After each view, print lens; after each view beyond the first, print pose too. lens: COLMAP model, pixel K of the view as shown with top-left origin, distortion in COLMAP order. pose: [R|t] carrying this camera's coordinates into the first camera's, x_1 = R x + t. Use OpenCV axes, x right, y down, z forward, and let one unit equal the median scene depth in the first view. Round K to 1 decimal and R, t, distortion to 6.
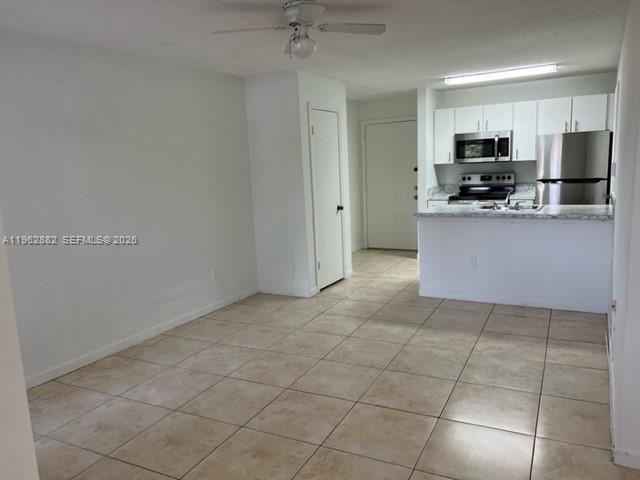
lens RADIAL K [[481.8, 0, 324.9], [0, 481.8, 245.4], [0, 0, 1]] dist [0.049762, -0.061990]
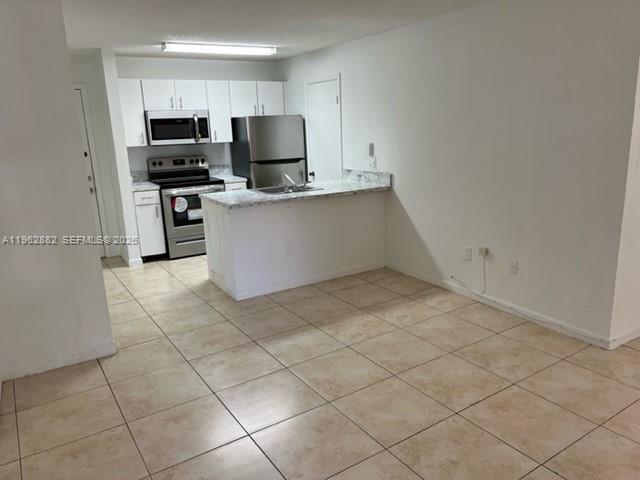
lens RADIAL K [[481.8, 0, 324.9], [0, 481.8, 242.4], [0, 0, 1]] dist [0.049762, -0.061990]
pose [[0.500899, -0.180816, 0.846408, -0.478573], [0.159473, 0.980472, 0.115081, -0.078506], [-0.850687, 0.077336, 0.519953, 0.461463]]
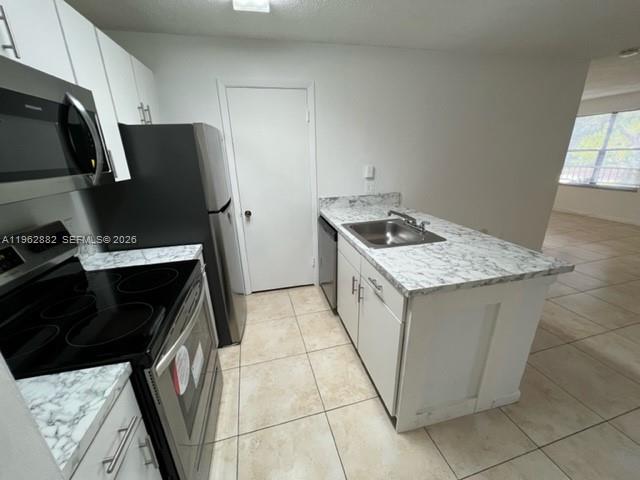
lens RADIAL K [[256.1, 0, 318.6], [0, 256.1, 239.6], [0, 0, 1]] dist [-0.003843, 0.001260]
pose [[-0.664093, -0.179080, 0.725887, 0.185401], [0.182458, 0.902717, 0.389630, -0.254136], [-0.725045, 0.391194, -0.566813, 1.410061]]
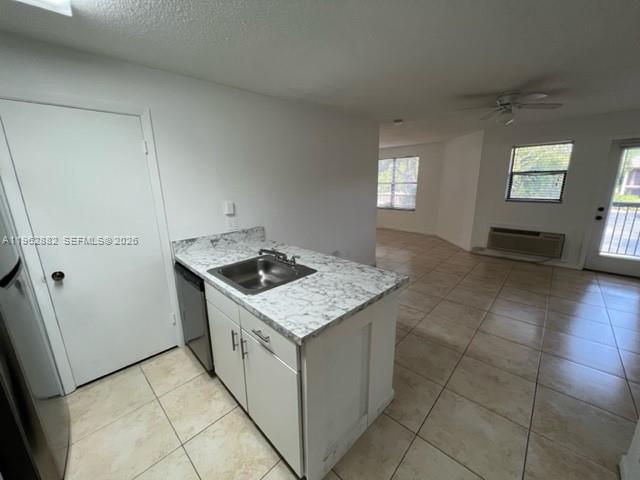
lens RADIAL K [[256.1, 0, 318.9], [0, 256.1, 239.6], [0, 0, 1]] dist [-0.003843, 0.001260]
pose [[-0.955709, -0.005305, 0.294265, 0.212362], [0.109172, 0.922117, 0.371190, -0.266445], [-0.273316, 0.386875, -0.880696, 1.394607]]
